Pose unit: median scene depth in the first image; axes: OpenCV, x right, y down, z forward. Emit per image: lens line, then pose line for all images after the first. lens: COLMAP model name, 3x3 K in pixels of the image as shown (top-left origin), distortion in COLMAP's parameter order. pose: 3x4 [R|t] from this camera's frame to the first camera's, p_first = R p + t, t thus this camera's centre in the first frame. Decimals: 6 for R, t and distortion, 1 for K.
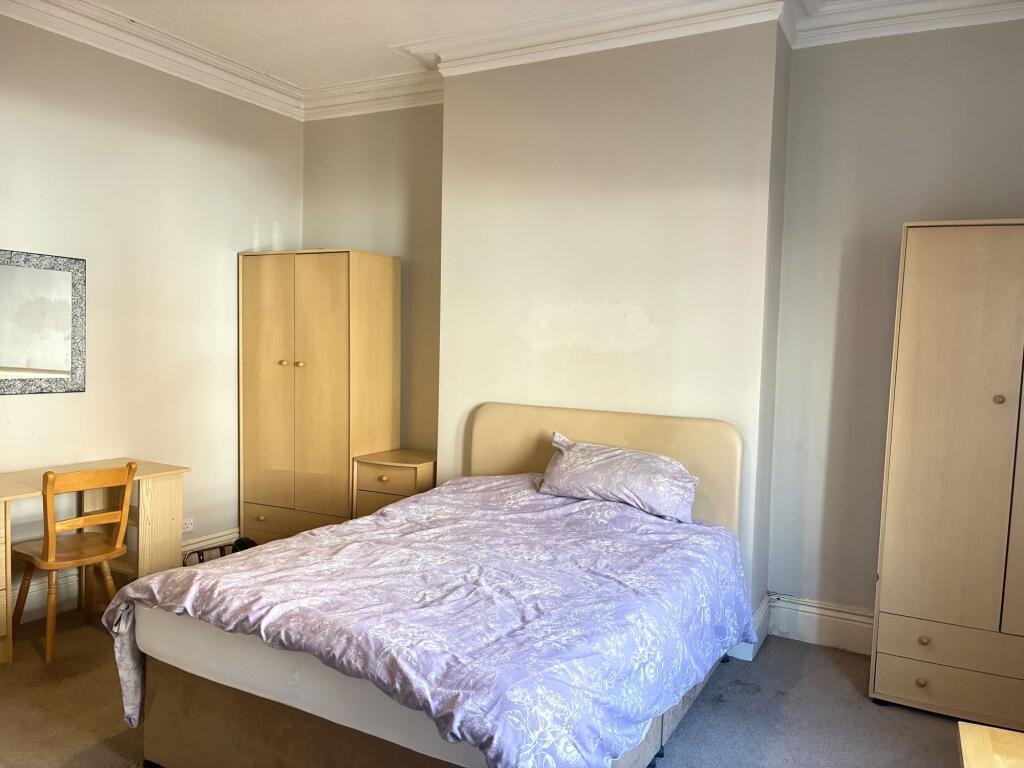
lens RADIAL K [[776.5, 0, 509.1], [0, 776.5, 381.8], [0, 0, 1]] dist [0.047704, -0.063531]
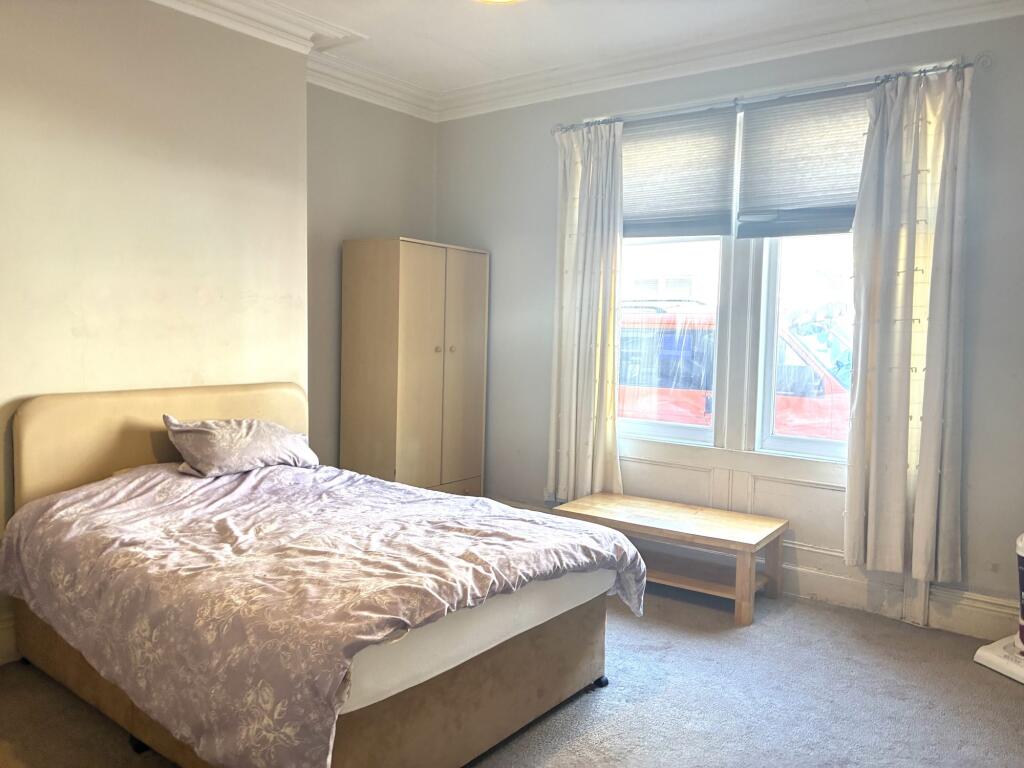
lens RADIAL K [[776.5, 0, 513.6], [0, 776.5, 379.9], [0, 0, 1]] dist [0.047704, -0.063531]
pose [[0.159710, -0.098335, 0.982254, -0.864671], [0.034508, 0.994974, 0.093998, -0.055414], [-0.986561, 0.018883, 0.162301, 0.484753]]
